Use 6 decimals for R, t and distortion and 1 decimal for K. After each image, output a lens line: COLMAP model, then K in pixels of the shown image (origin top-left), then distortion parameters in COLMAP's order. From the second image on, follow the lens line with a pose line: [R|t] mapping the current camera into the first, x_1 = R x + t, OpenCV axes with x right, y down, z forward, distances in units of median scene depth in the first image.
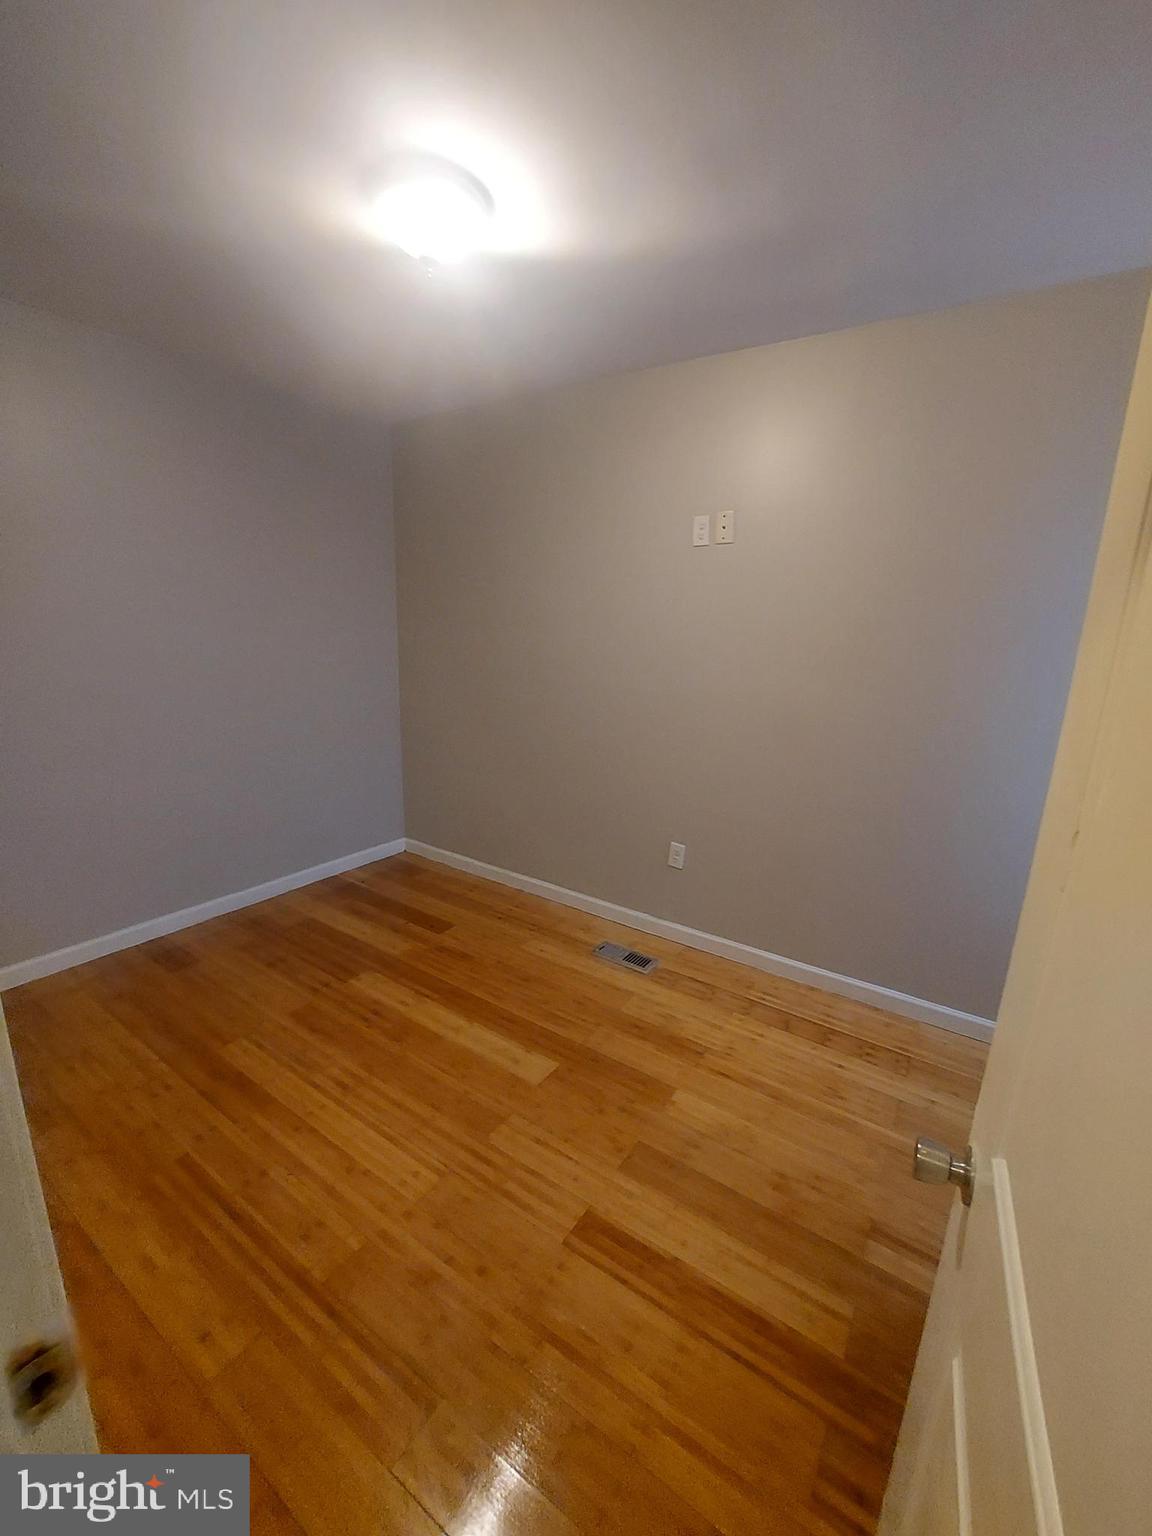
lens RADIAL K [[619.4, 0, 581.5], [0, 619.4, 765.5], [0, 0, 1]] dist [-0.018696, -0.000608]
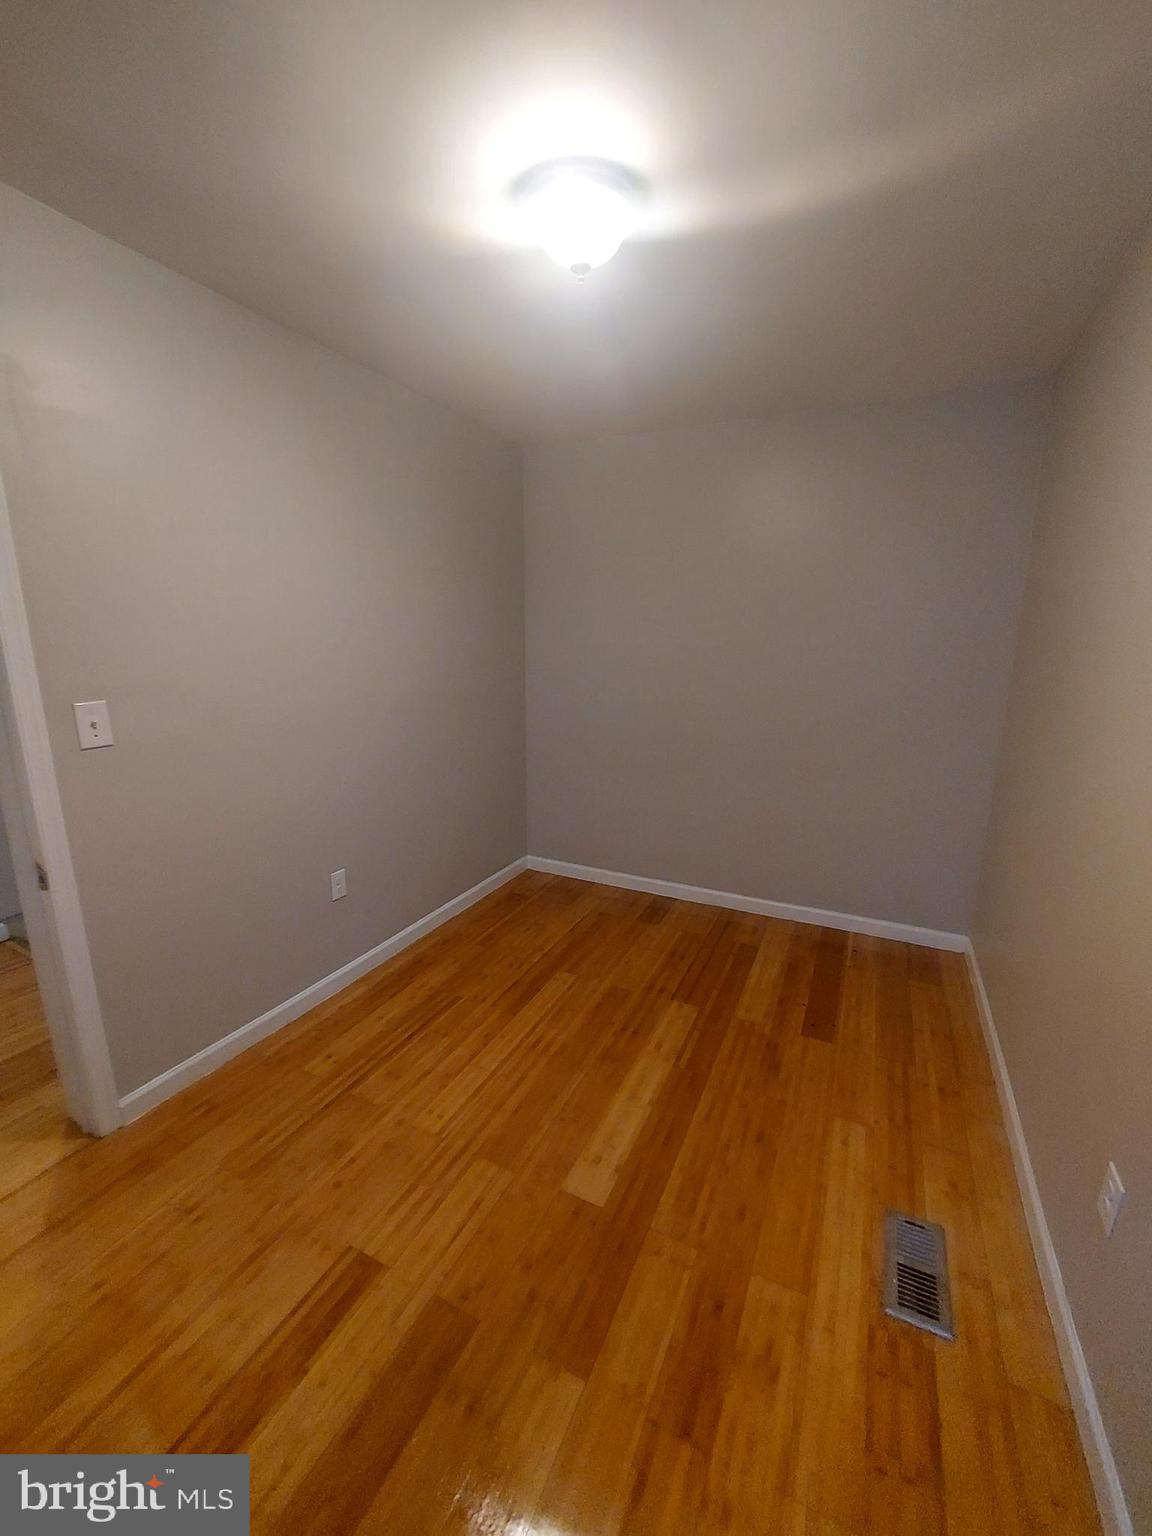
lens RADIAL K [[619.4, 0, 581.5], [0, 619.4, 765.5], [0, 0, 1]] dist [-0.018696, -0.000608]
pose [[0.136460, 0.174185, -0.975212, 0.582586], [-0.222886, 0.964579, 0.141098, -0.142684], [0.965246, 0.198106, 0.170450, 0.699571]]
